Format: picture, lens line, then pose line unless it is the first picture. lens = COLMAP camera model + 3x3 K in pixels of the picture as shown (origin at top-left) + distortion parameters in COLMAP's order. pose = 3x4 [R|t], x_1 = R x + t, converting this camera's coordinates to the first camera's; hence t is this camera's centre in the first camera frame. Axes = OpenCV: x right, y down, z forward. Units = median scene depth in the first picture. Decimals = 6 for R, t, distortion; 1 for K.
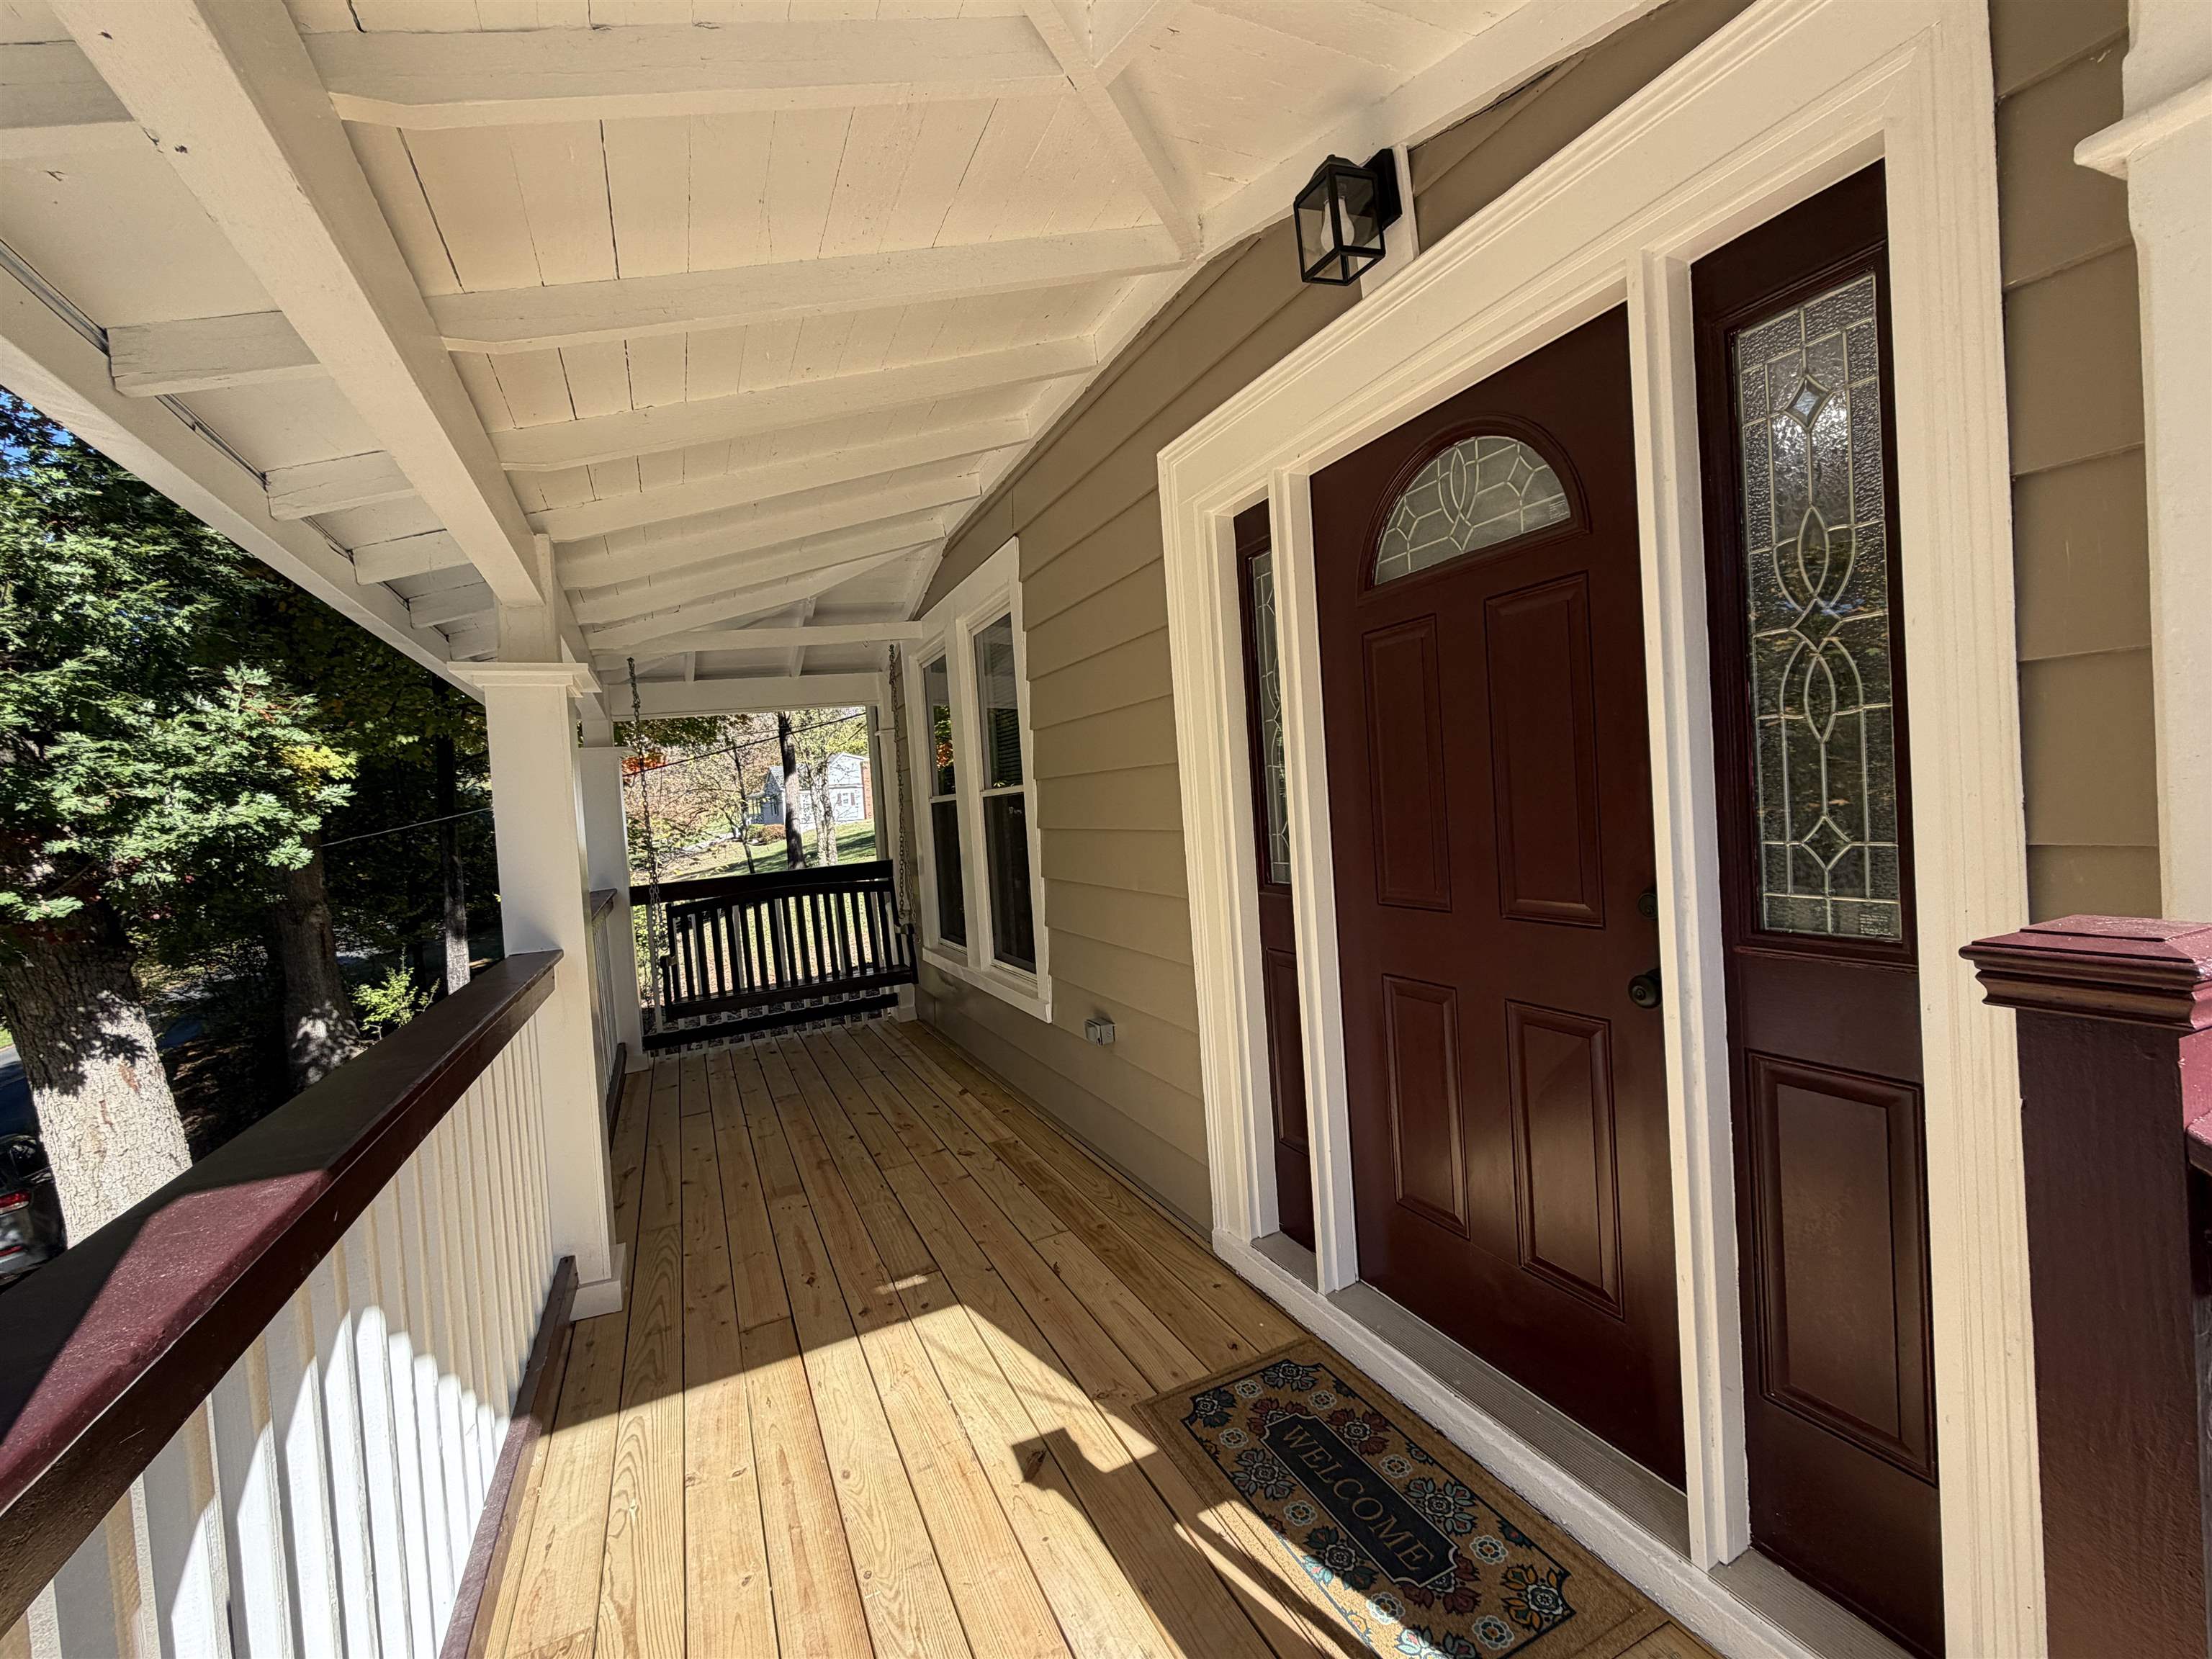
lens RADIAL K [[921.4, 0, 1108.7], [0, 921.4, 832.6], [0, 0, 1]] dist [-0.000777, 0.000737]
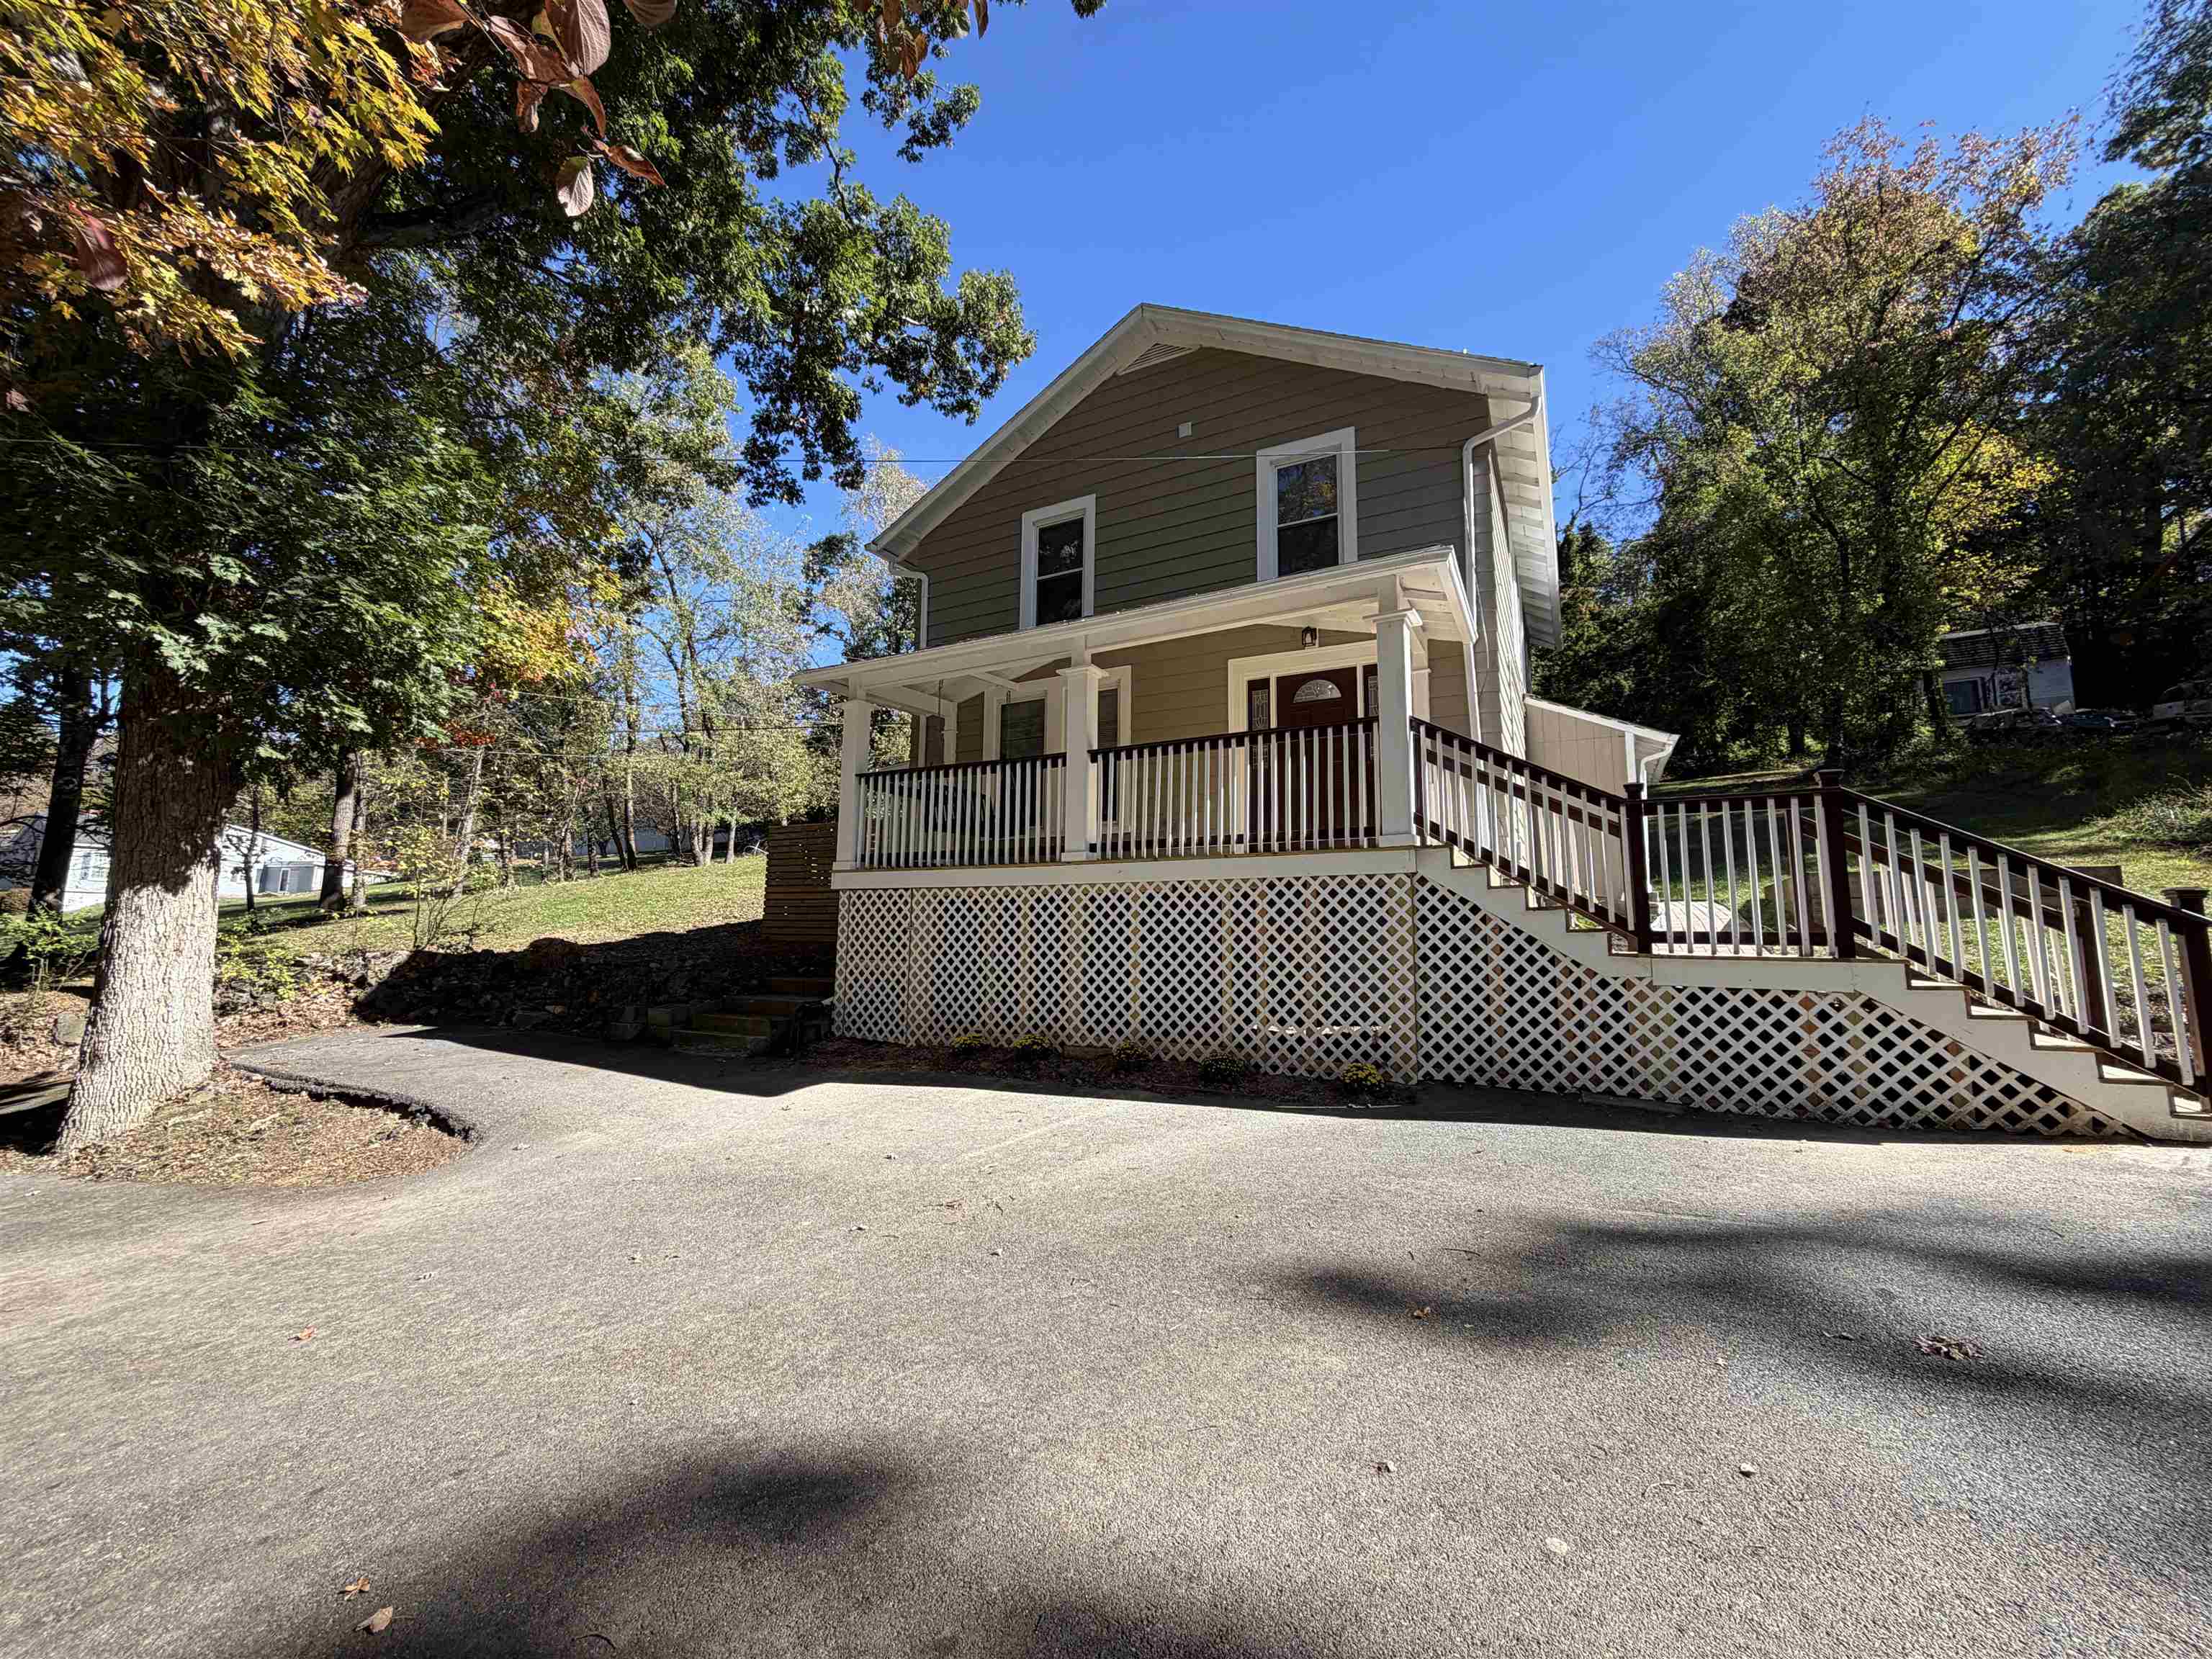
lens RADIAL K [[878.0, 0, 1099.0], [0, 878.0, 831.2], [0, 0, 1]] dist [-0.000413, 0.000076]
pose [[0.802409, 0.150652, 0.577446, -1.311924], [-0.046969, 0.980553, -0.190553, 0.558593], [-0.594924, 0.125779, 0.793880, -0.830043]]
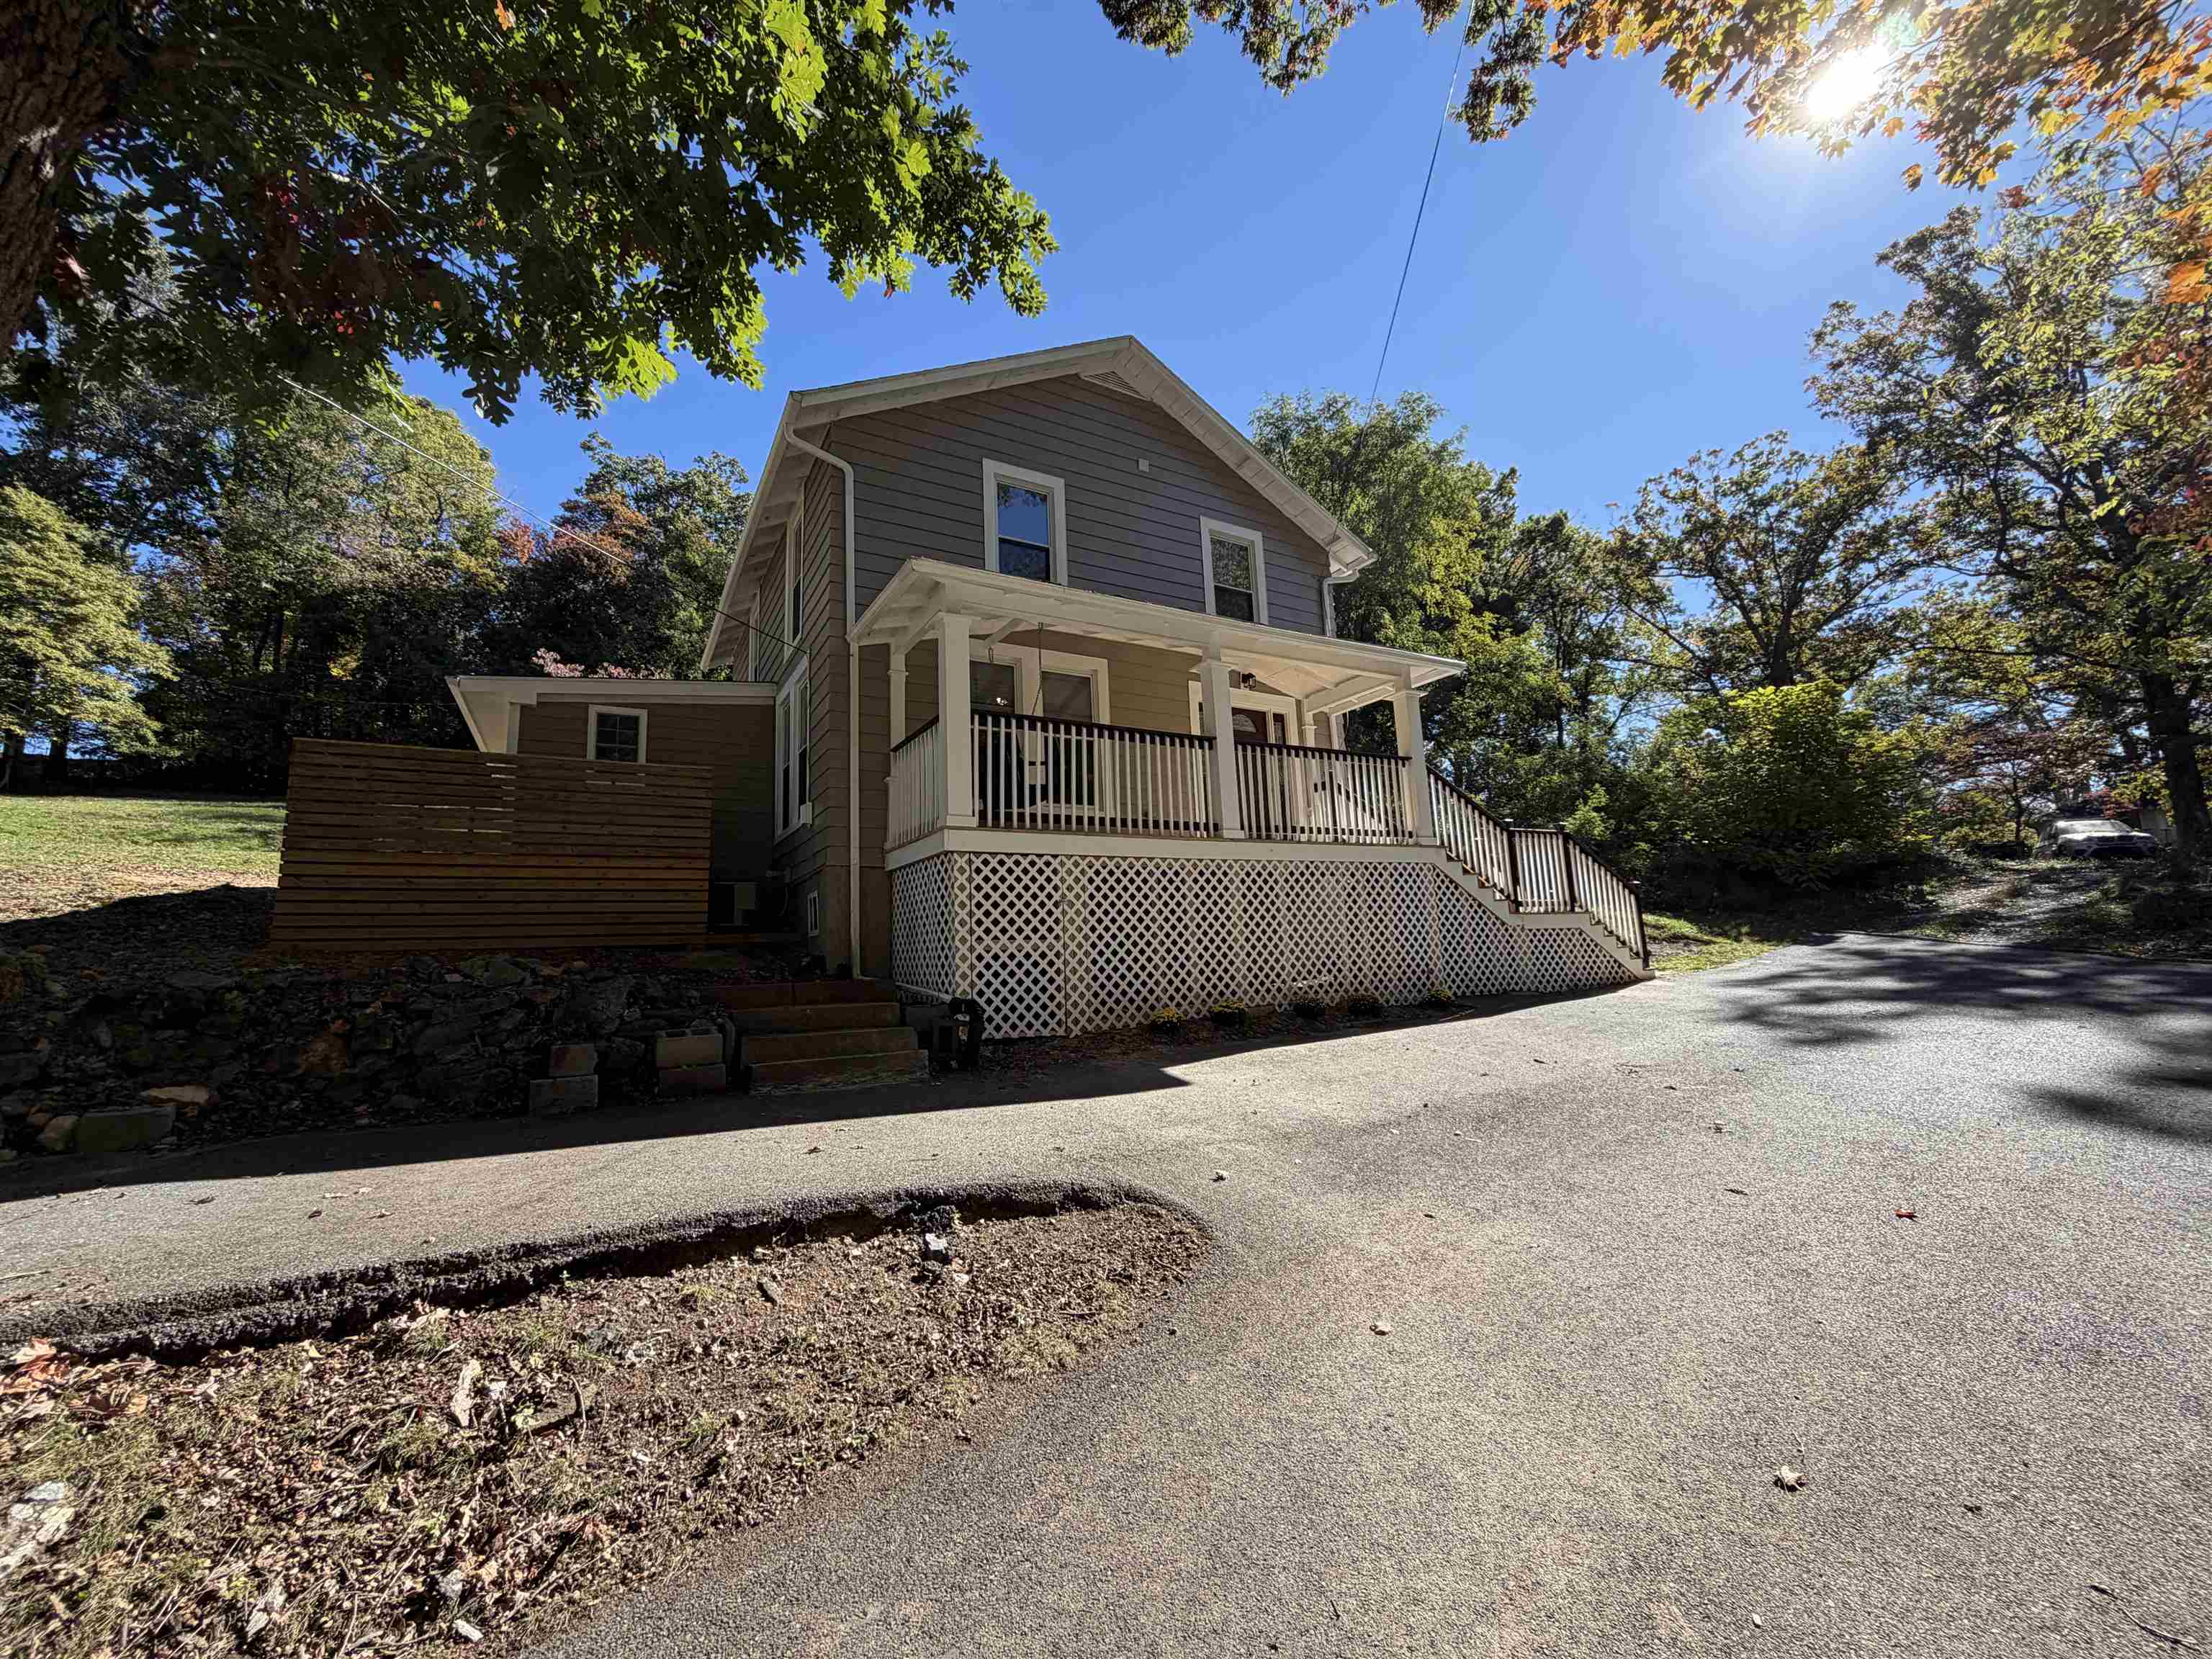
lens RADIAL K [[878.0, 0, 1098.0], [0, 878.0, 830.3], [0, 0, 1]] dist [-0.000413, 0.000076]
pose [[-0.075233, 0.222964, 0.971919, -2.143230], [0.081457, 0.972798, -0.216860, 0.655005], [-0.993833, 0.062855, -0.091348, 1.022225]]
